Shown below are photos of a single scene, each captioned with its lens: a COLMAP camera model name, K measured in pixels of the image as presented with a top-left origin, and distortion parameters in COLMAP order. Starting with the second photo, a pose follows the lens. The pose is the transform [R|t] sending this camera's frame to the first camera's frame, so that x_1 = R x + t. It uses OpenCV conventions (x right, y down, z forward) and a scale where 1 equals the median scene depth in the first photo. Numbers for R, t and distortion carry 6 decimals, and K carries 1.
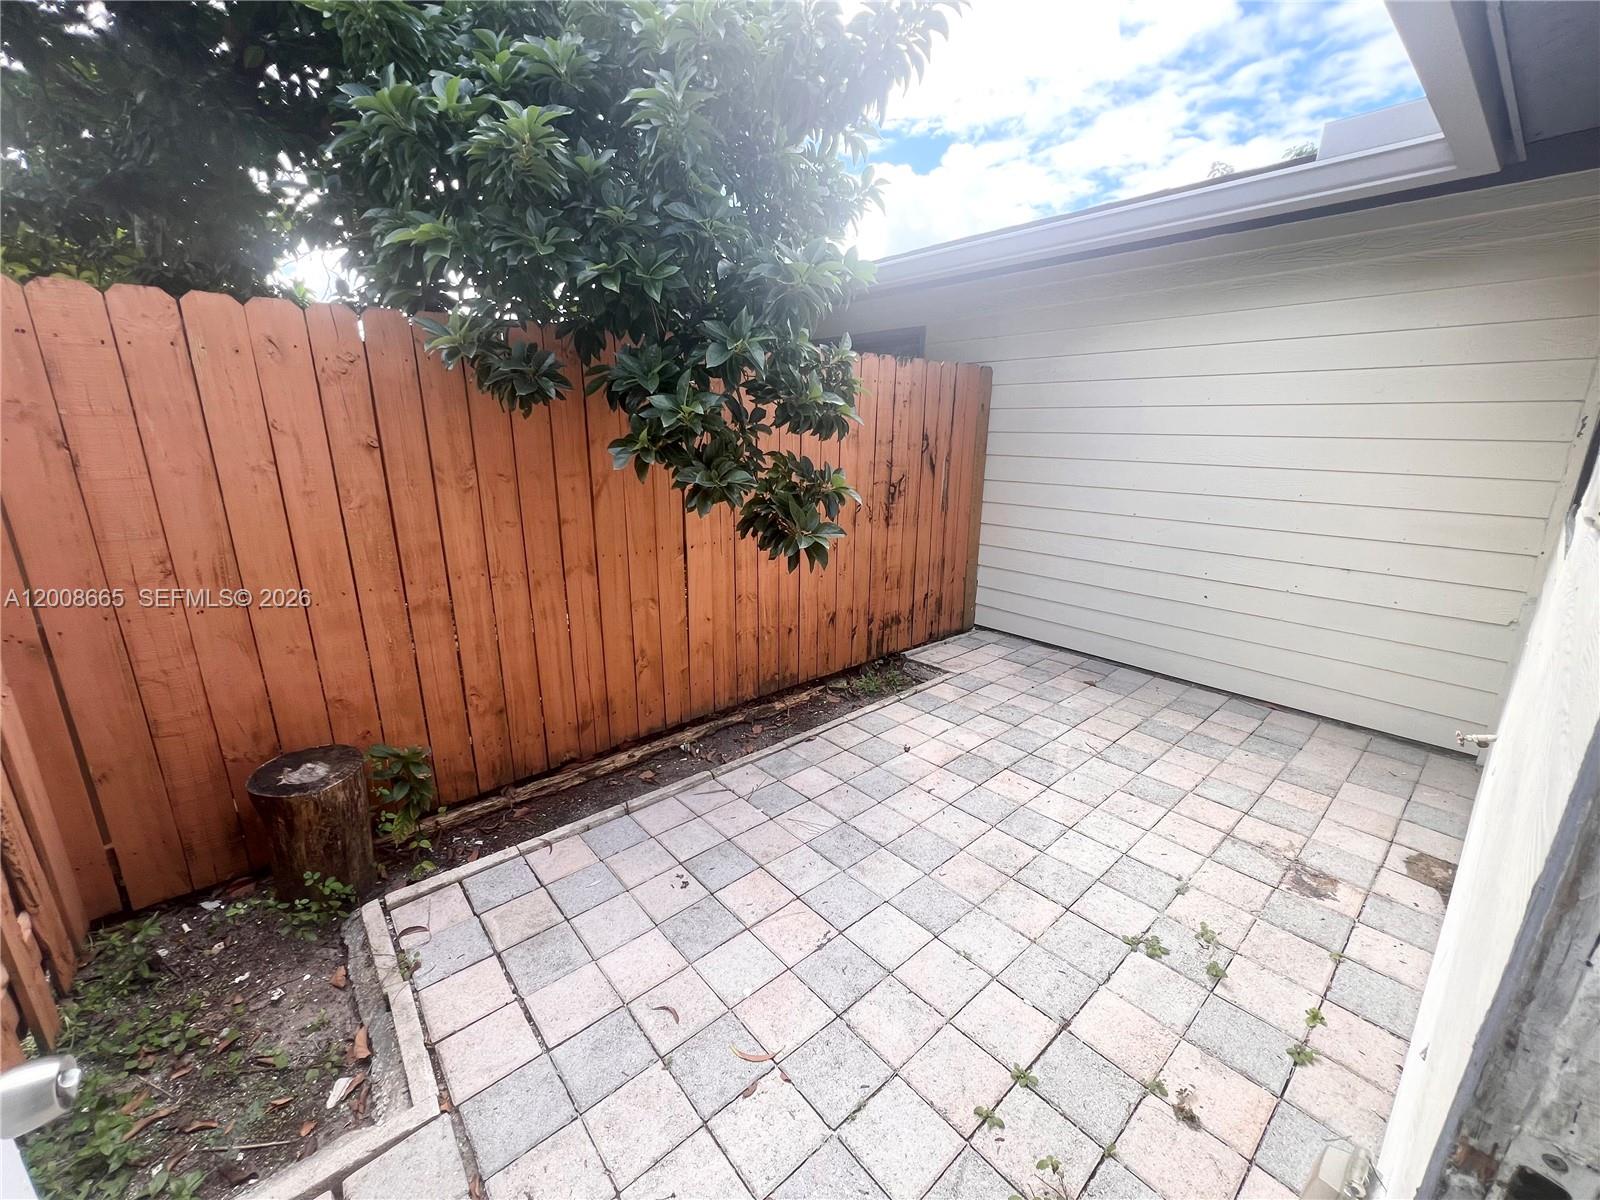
lens RADIAL K [[641.1, 0, 803.4], [0, 641.1, 597.5], [0, 0, 1]] dist [-0.000253, 0.000182]
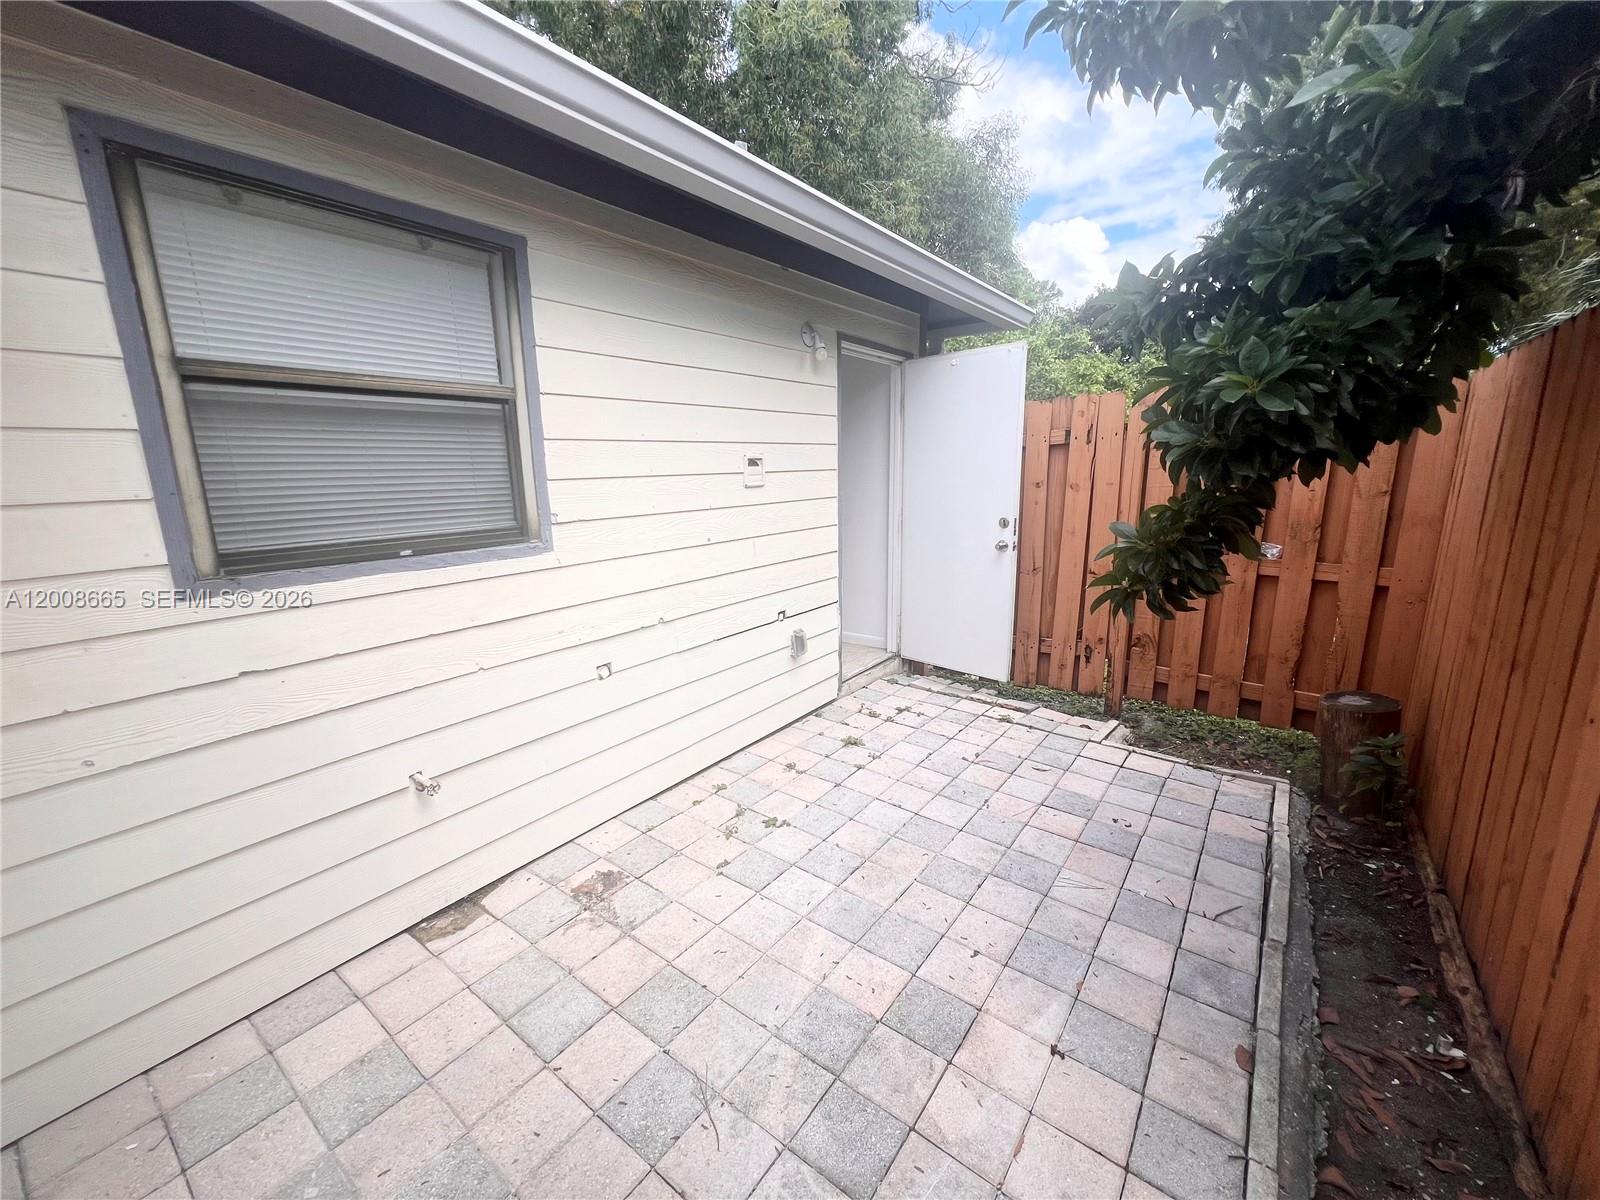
lens RADIAL K [[641.1, 0, 803.4], [0, 641.1, 597.5], [0, 0, 1]] dist [-0.000253, 0.000182]
pose [[-0.975943, 0.055019, -0.210968, 0.628153], [-0.046771, 0.892275, 0.449063, -0.458695], [0.212948, 0.448128, -0.868237, 1.700223]]
